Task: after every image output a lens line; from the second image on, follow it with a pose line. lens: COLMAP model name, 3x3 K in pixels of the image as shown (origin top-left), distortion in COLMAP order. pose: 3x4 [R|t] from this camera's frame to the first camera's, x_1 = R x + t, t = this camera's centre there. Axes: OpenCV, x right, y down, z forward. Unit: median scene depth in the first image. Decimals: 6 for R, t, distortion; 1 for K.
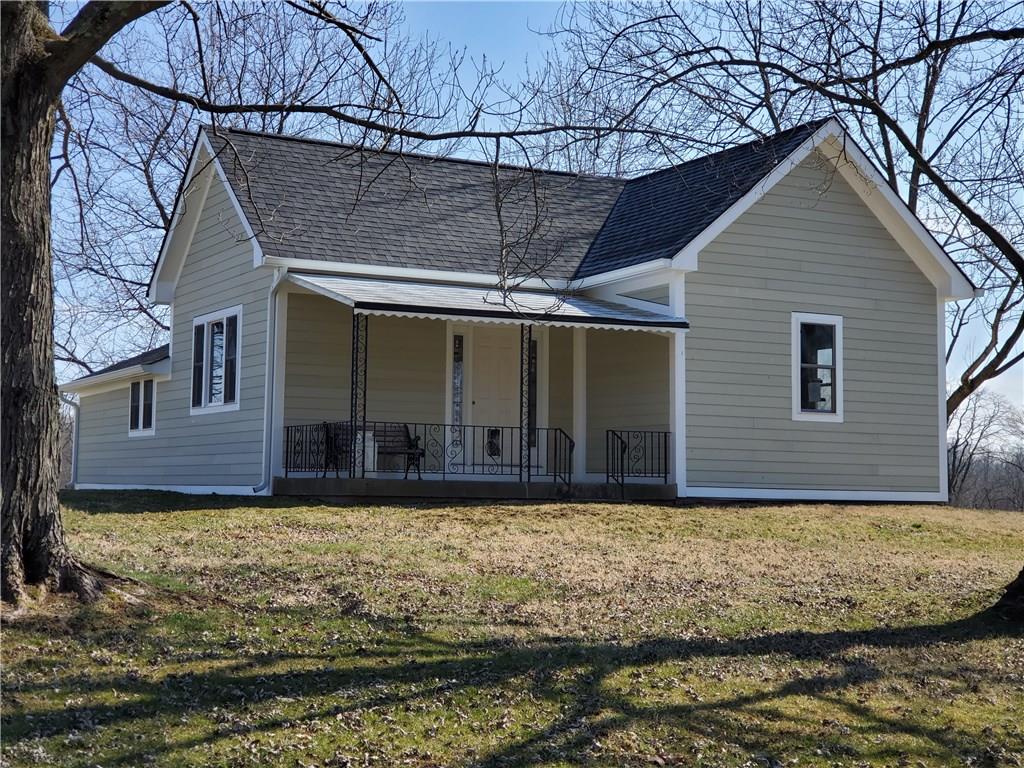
lens RADIAL K [[1526.5, 0, 509.3], [0, 1526.5, 347.7], [0, 0, 1]] dist [0.014612, 0.169327]
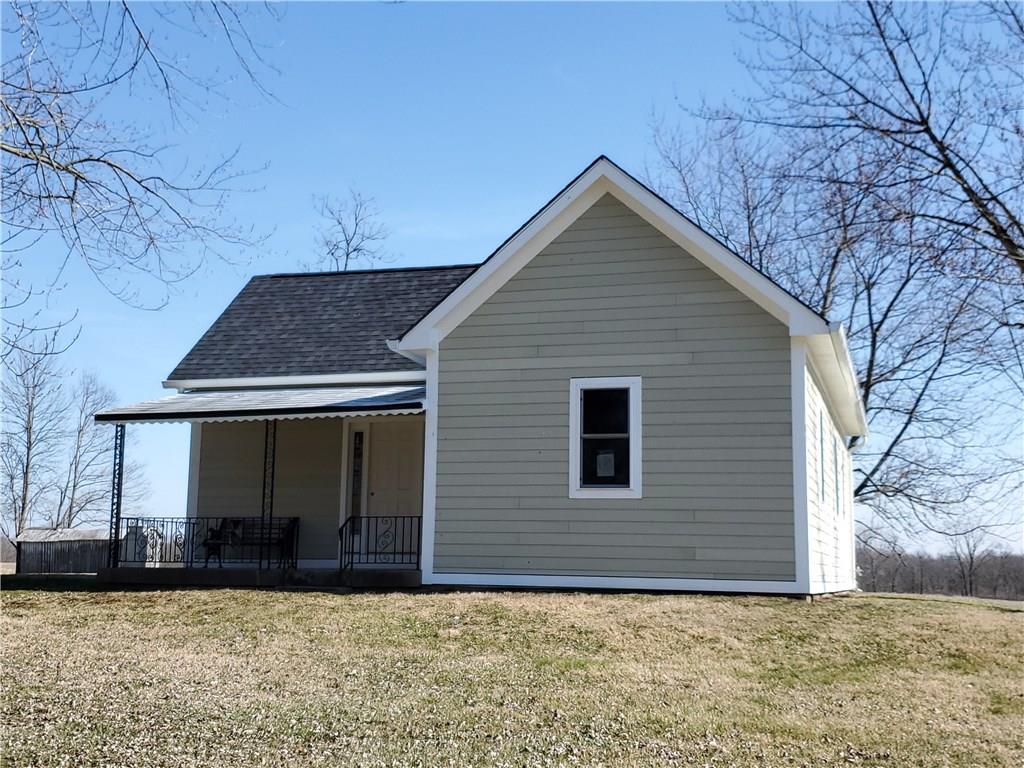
lens RADIAL K [[1276.5, 0, 512.0], [0, 1276.5, 384.0], [0, 0, 1]] dist [0.142147, -0.027762]
pose [[0.705376, -0.106745, -0.700750, 0.695953], [0.059311, 0.994017, -0.091716, 0.047729], [0.706348, 0.023132, 0.707487, 0.442070]]
